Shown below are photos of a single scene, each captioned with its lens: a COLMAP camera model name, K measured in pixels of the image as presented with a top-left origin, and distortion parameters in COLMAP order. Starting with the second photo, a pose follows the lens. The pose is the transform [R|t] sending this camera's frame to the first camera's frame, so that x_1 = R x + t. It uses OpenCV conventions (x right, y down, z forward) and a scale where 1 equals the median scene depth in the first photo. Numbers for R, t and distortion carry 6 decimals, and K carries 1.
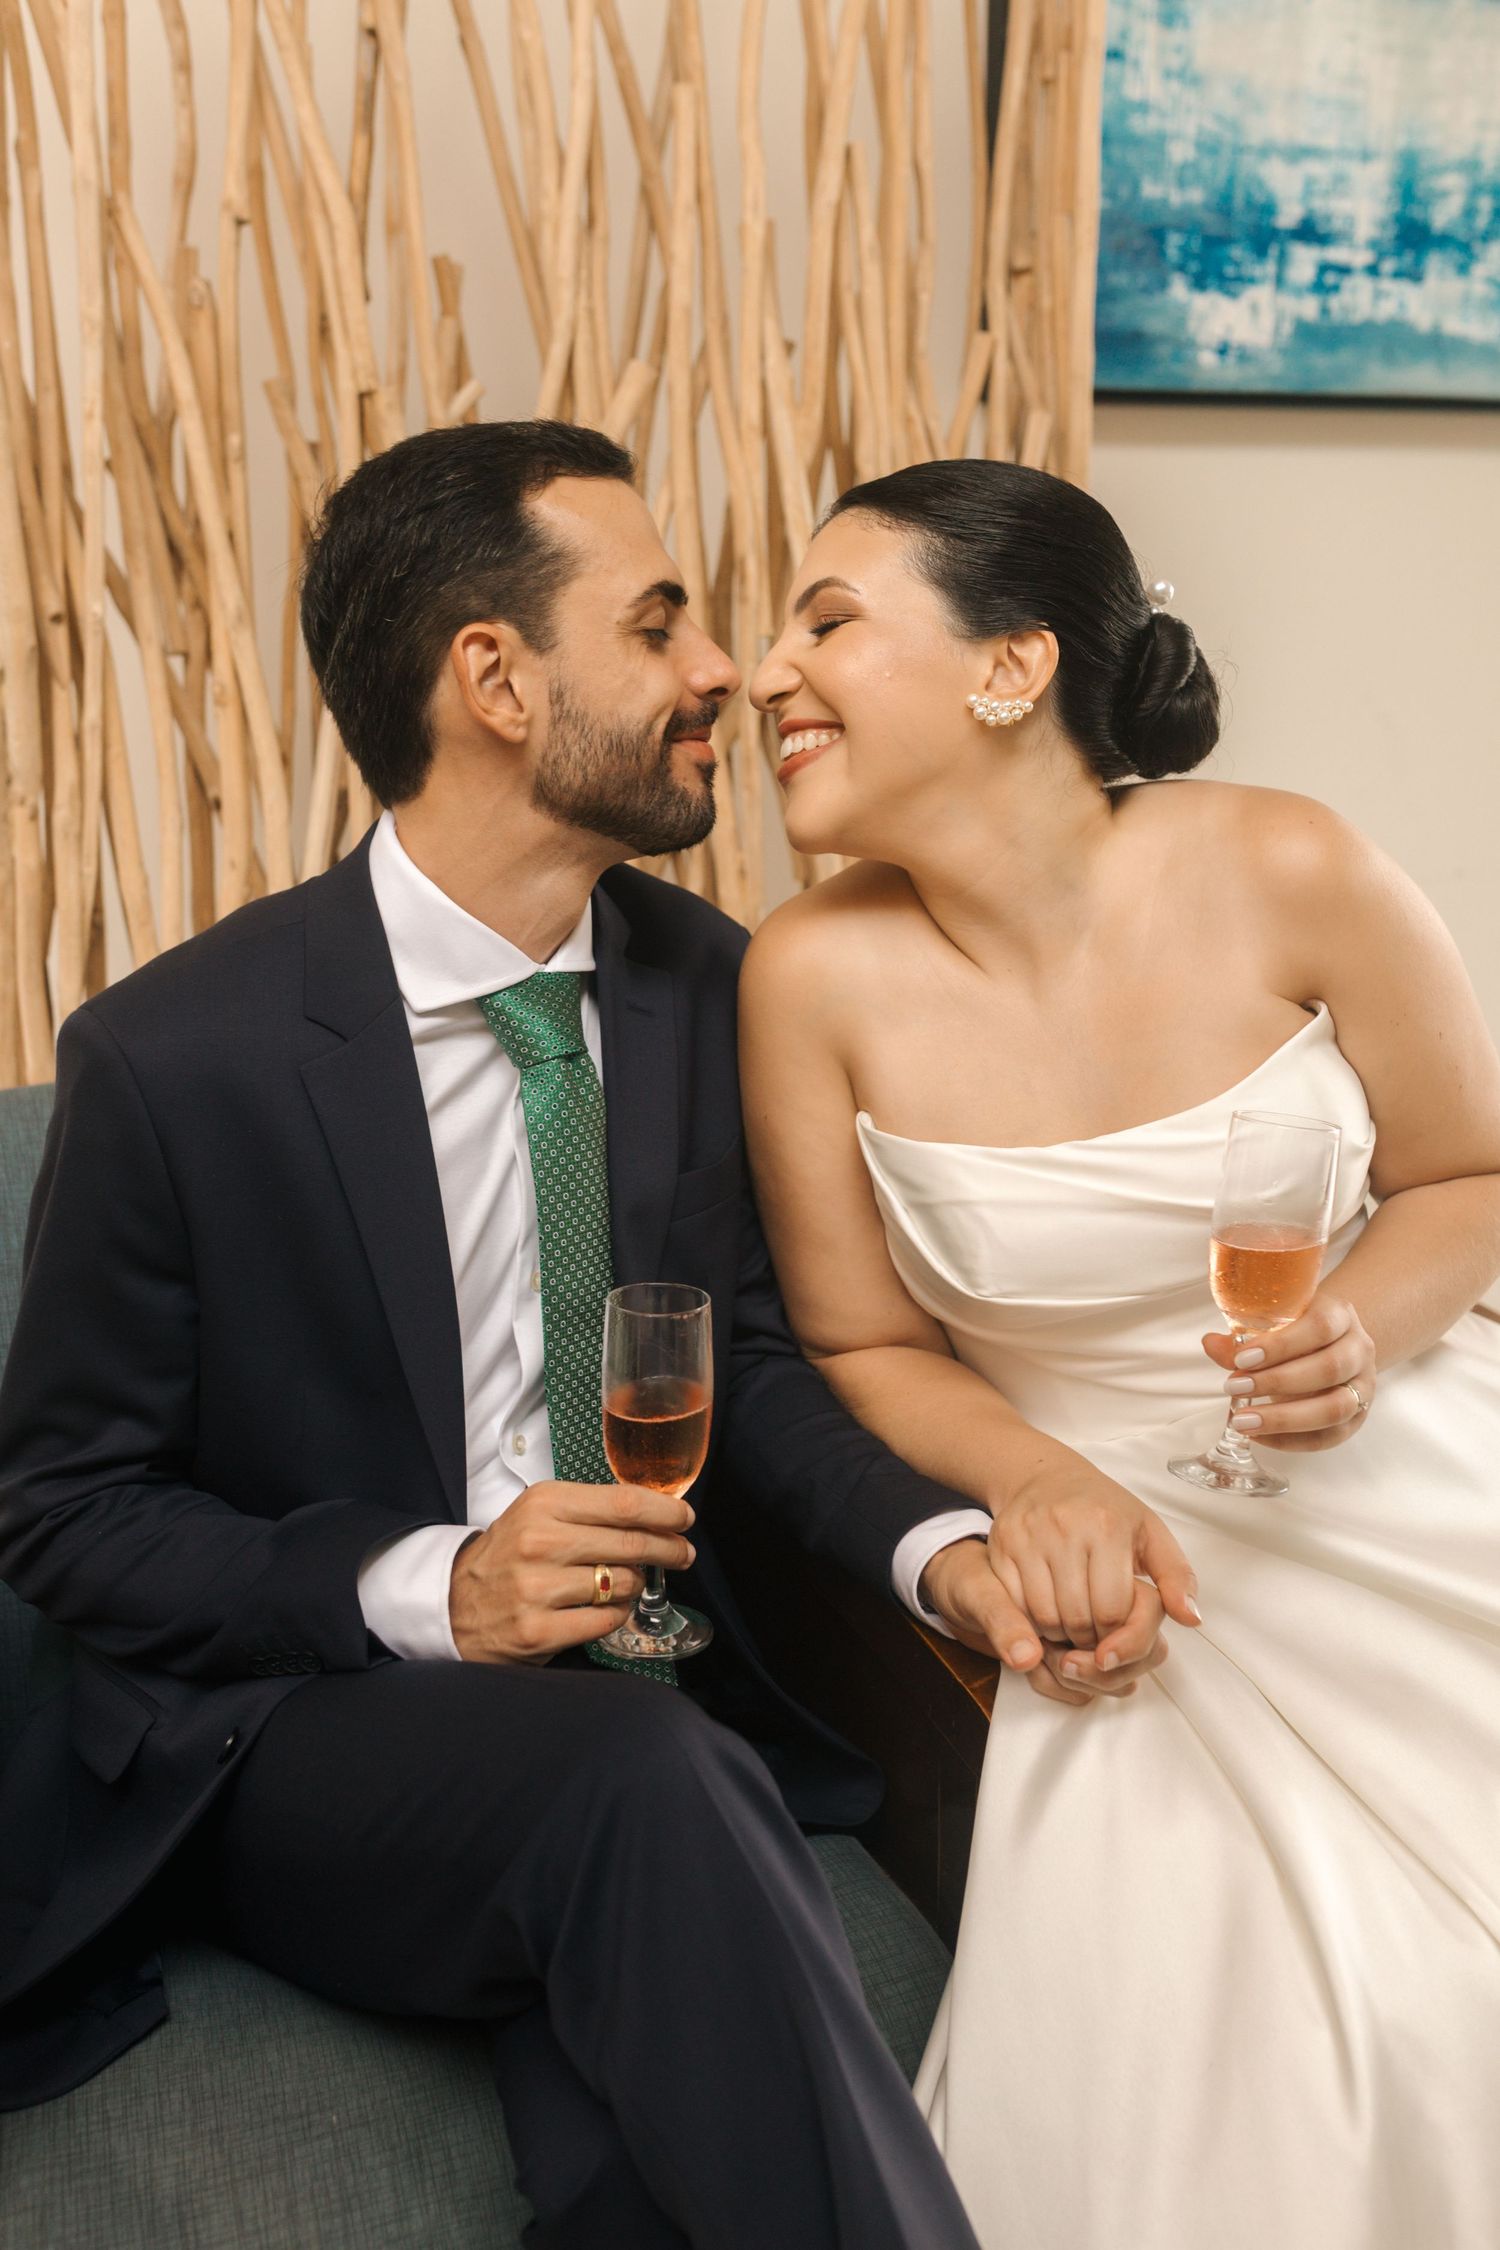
lens RADIAL K [[2150.5, 0, 750.0], [0, 2150.5, 1125.0], [0, 0, 1]] dist [-0.036166, 0.061673]
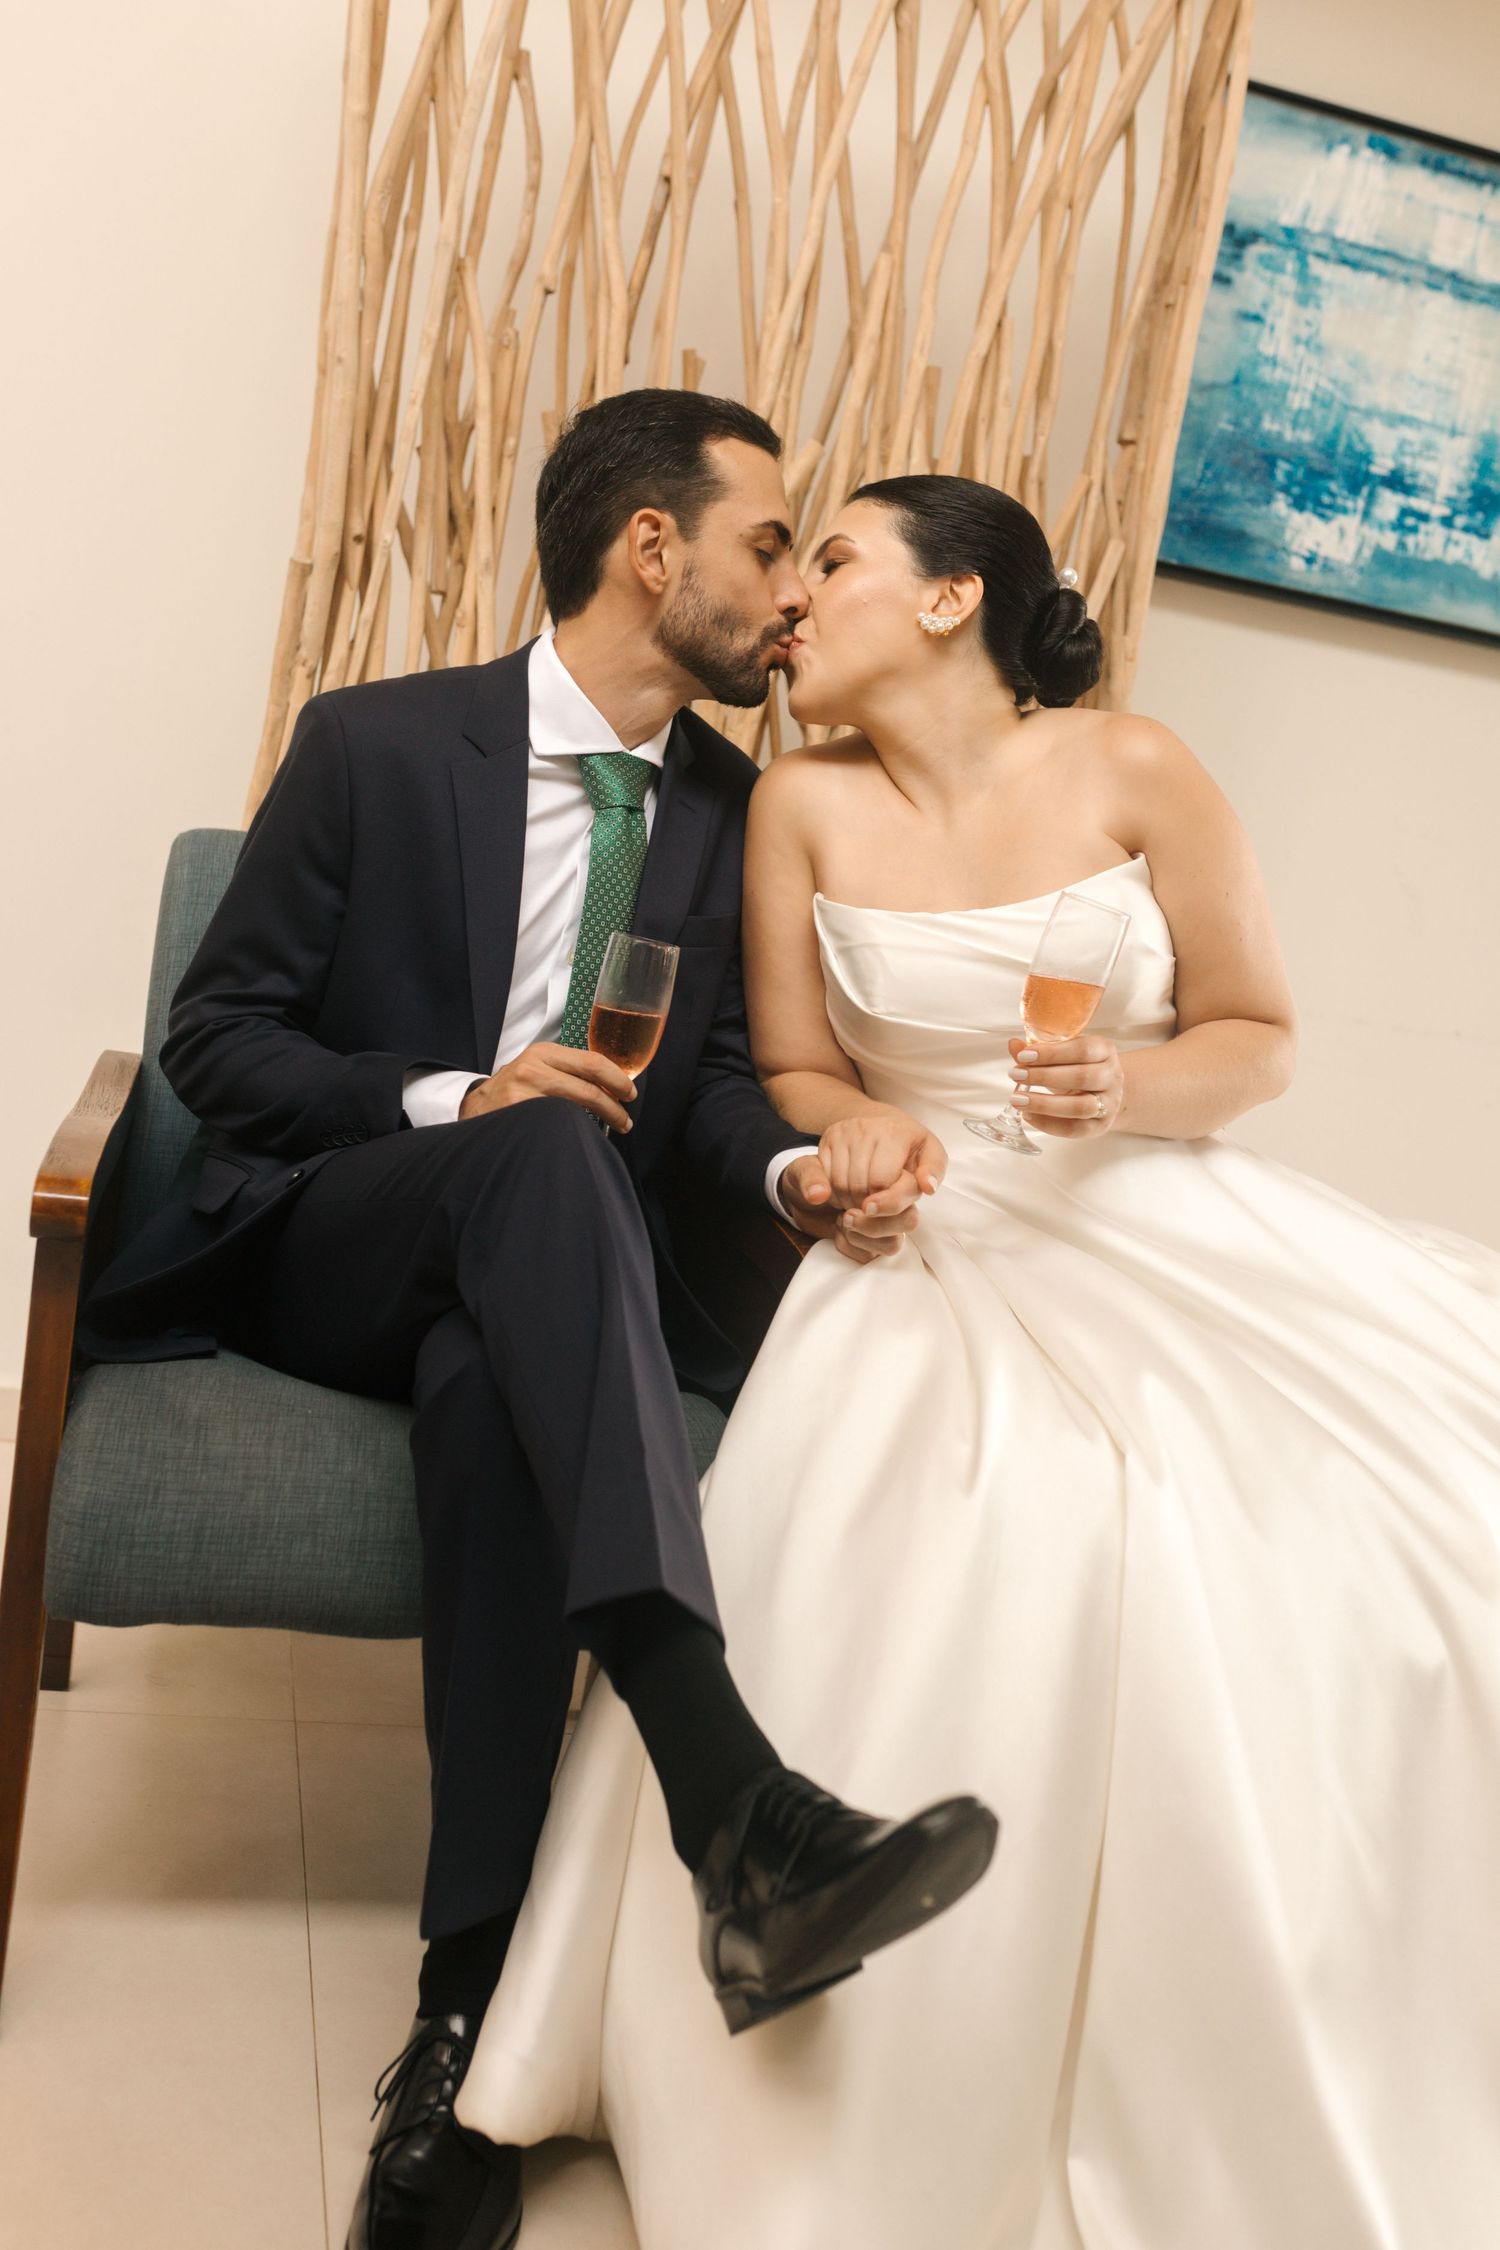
lens RADIAL K [[2347.5, 0, 796.6], [0, 2347.5, 1271.7], [0, 0, 1]] dist [-0.051071, 0.097838]
pose [[0.976768, 0.190946, -0.097287, 0.146052], [-0.201456, 0.972958, -0.112997, 0.260141], [0.073080, 0.129971, 0.988821, -0.313719]]
